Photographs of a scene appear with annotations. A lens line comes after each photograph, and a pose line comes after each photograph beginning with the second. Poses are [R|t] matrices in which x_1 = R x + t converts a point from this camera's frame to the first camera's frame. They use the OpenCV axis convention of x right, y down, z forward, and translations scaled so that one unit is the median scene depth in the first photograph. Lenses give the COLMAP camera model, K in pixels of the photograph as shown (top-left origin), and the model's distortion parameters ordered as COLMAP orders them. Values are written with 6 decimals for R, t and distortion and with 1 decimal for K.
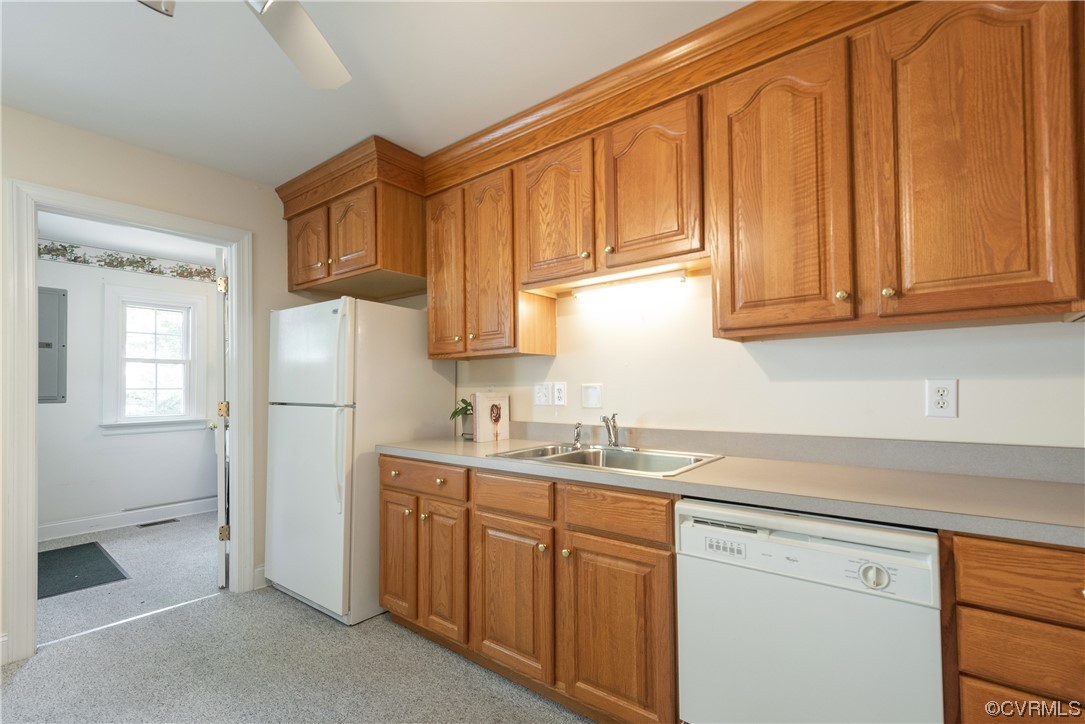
lens RADIAL K [[483.2, 0, 543.9], [0, 483.2, 376.5], [0, 0, 1]] dist [0.012622, -0.004268]
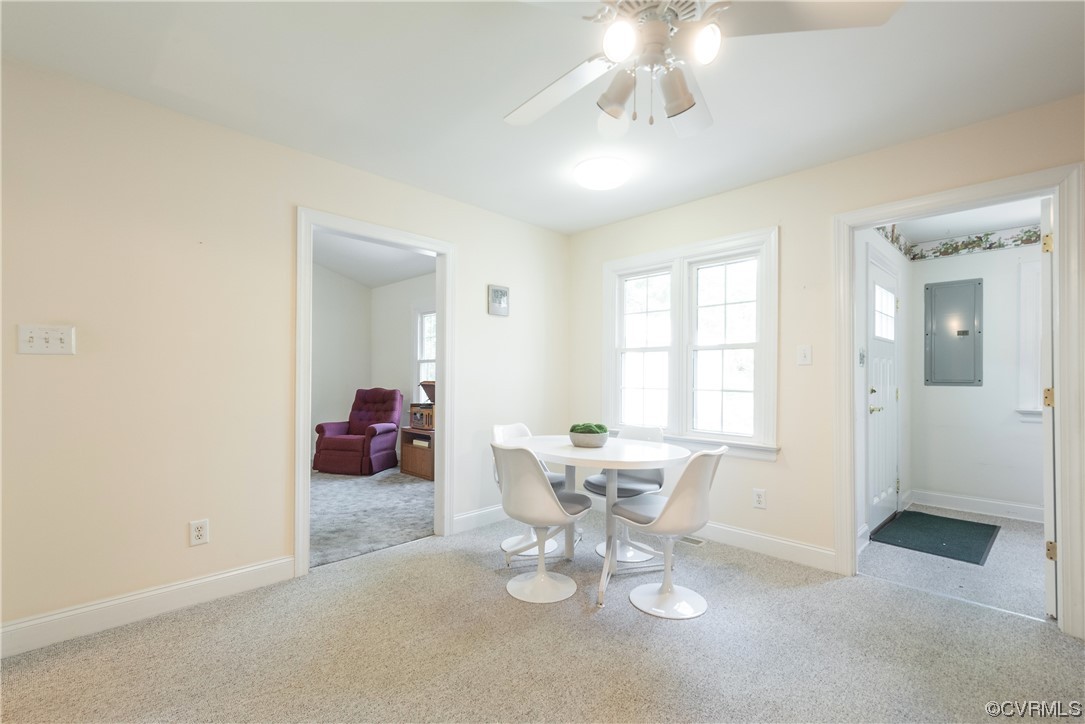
lens RADIAL K [[483.2, 0, 533.0], [0, 483.2, 377.3], [0, 0, 1]] dist [0.012622, -0.004268]
pose [[-0.140723, 0.010925, -0.989989, 0.327176], [0.019537, 0.999775, 0.008256, 0.012248], [0.989856, -0.018179, -0.140904, 0.329761]]
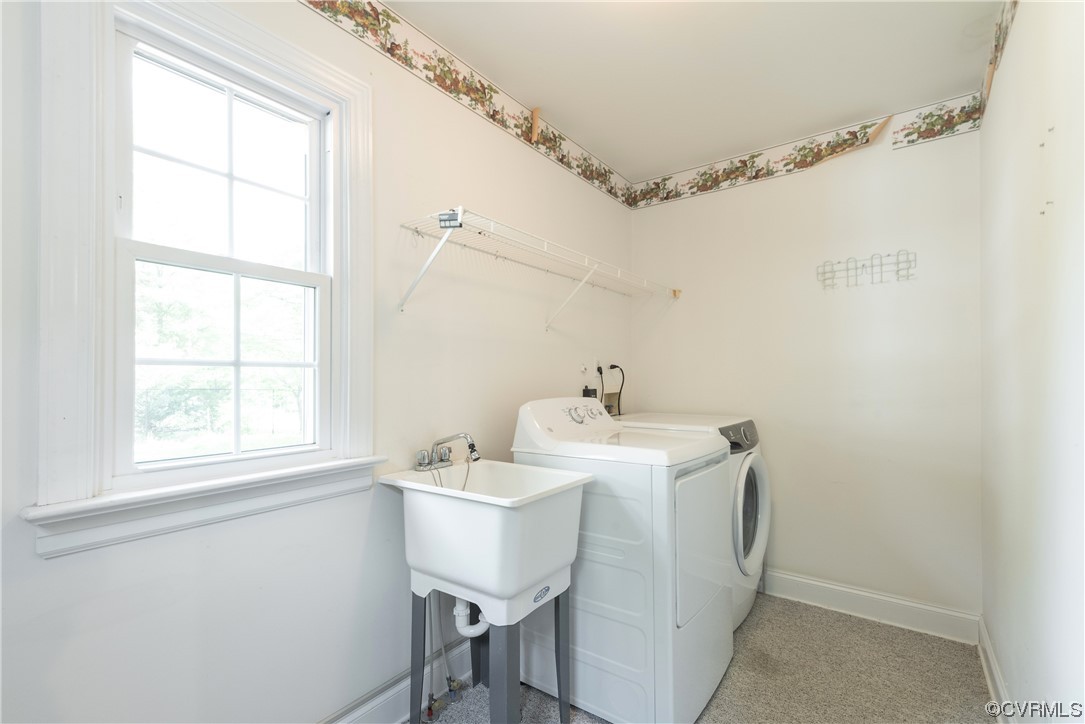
lens RADIAL K [[483.2, 0, 541.7], [0, 483.2, 375.8], [0, 0, 1]] dist [0.012622, -0.004268]
pose [[0.999618, 0.012564, 0.024602, -1.206133], [-0.013111, 0.999668, 0.022199, 0.046201], [-0.024315, -0.022513, 0.999451, 1.368233]]
